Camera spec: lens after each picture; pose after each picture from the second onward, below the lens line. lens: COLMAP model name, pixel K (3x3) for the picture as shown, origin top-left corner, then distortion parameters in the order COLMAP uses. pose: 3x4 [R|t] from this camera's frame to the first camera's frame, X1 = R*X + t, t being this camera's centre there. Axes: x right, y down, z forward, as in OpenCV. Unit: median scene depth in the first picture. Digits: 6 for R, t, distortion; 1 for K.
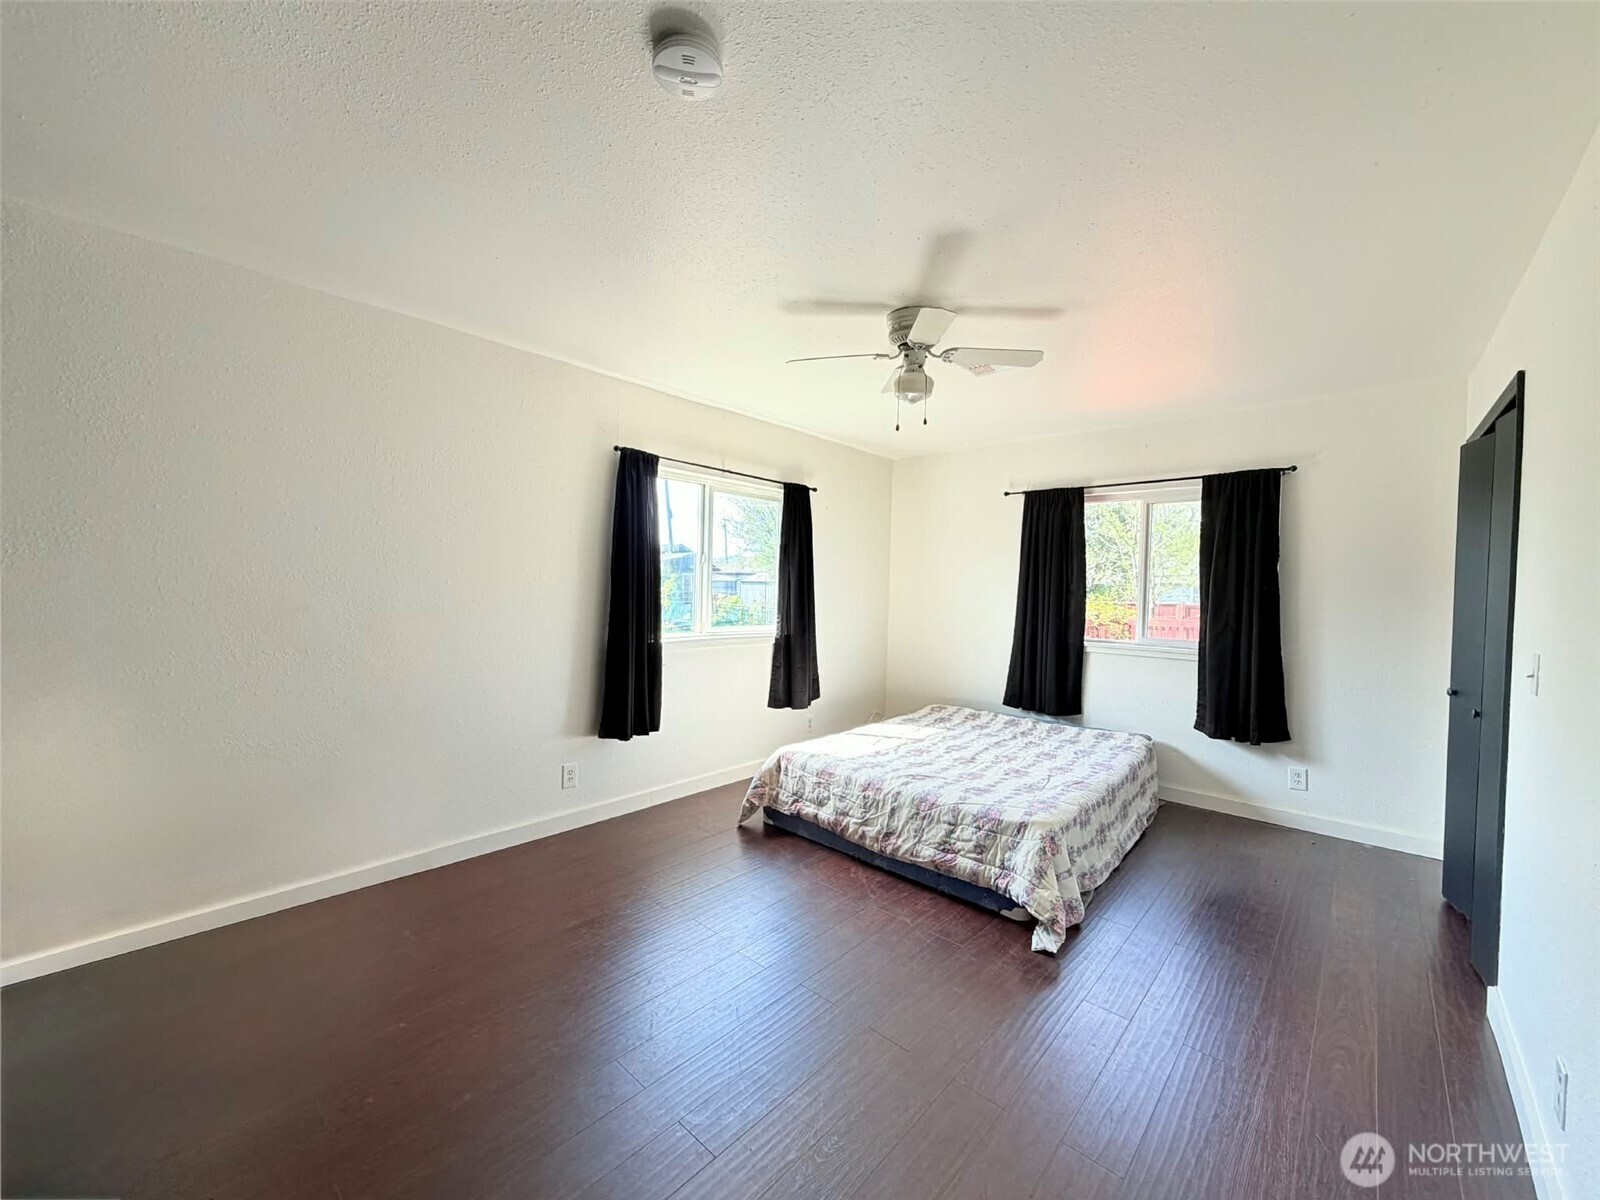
lens RADIAL K [[637.4, 0, 789.3], [0, 637.4, 599.5], [0, 0, 1]] dist [0.000755, -0.000343]
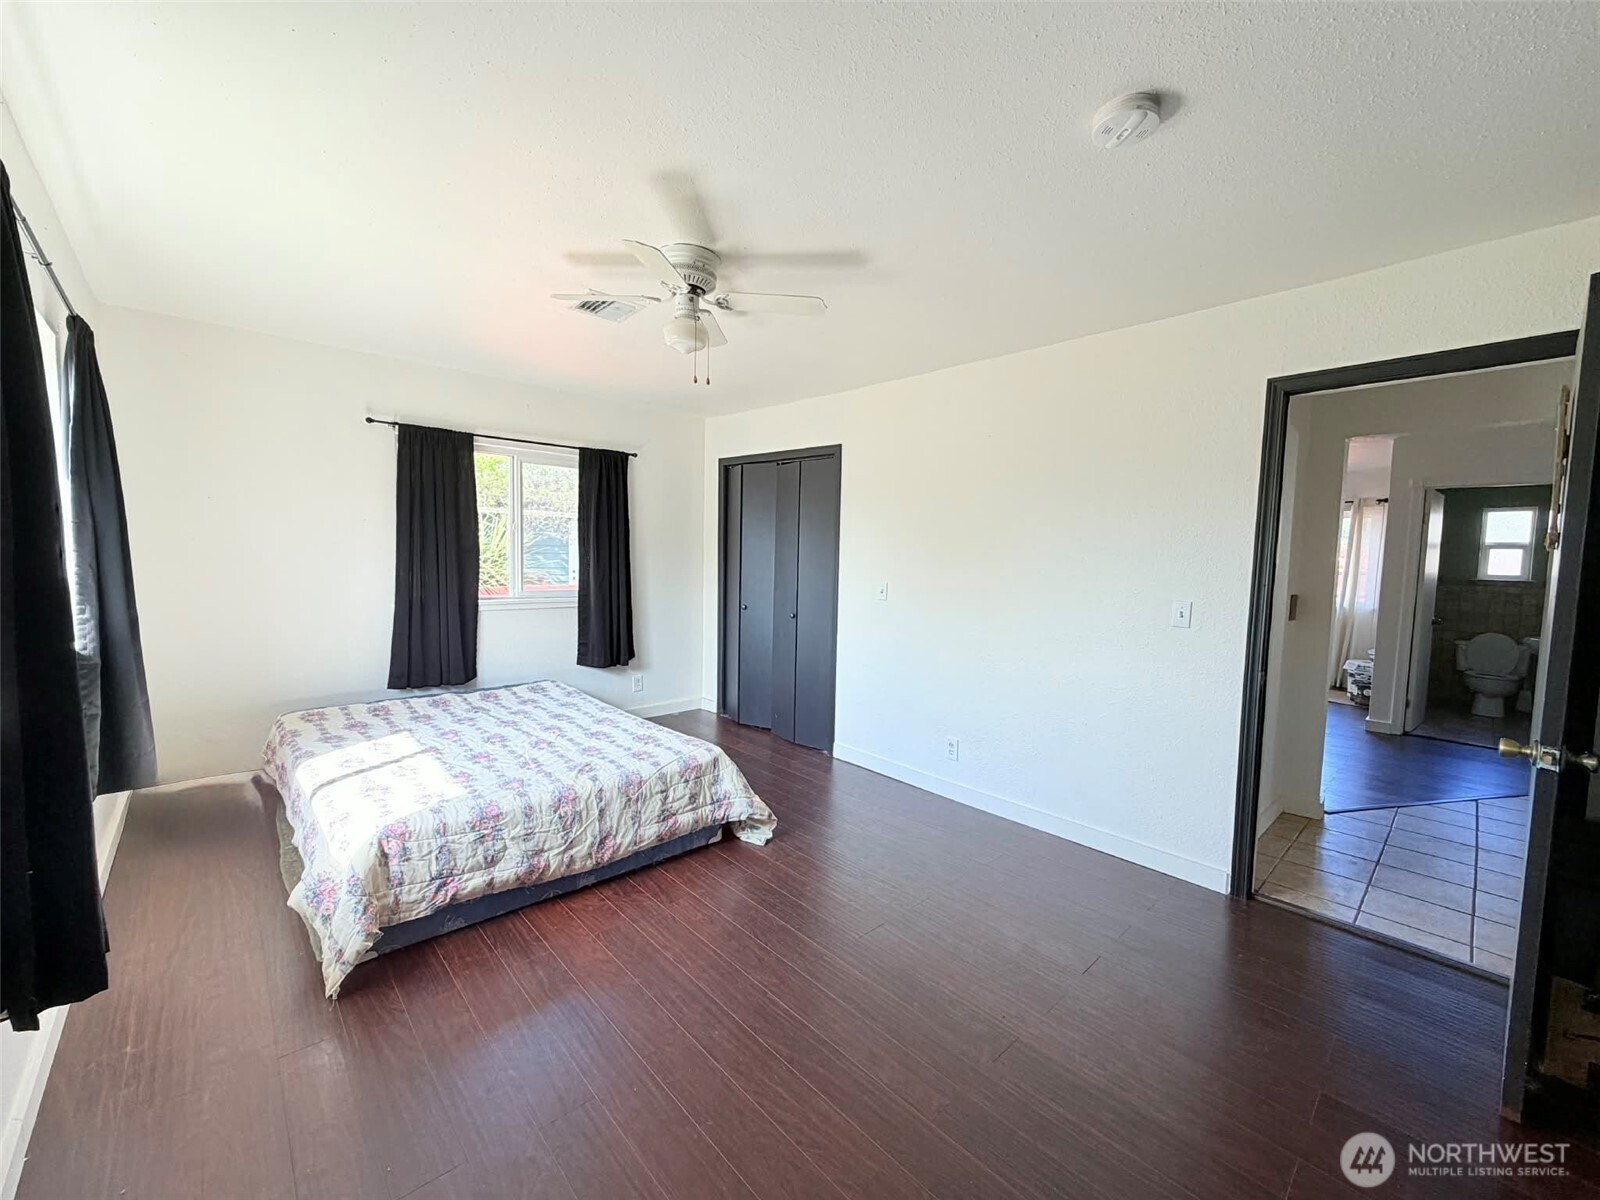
lens RADIAL K [[637.4, 0, 794.2], [0, 637.4, 601.7], [0, 0, 1]] dist [0.000755, -0.000343]
pose [[0.086125, -0.095080, 0.991737, -0.603972], [-0.000803, 0.995429, 0.095503, -0.031898], [-0.996284, -0.009021, 0.085655, 0.630906]]
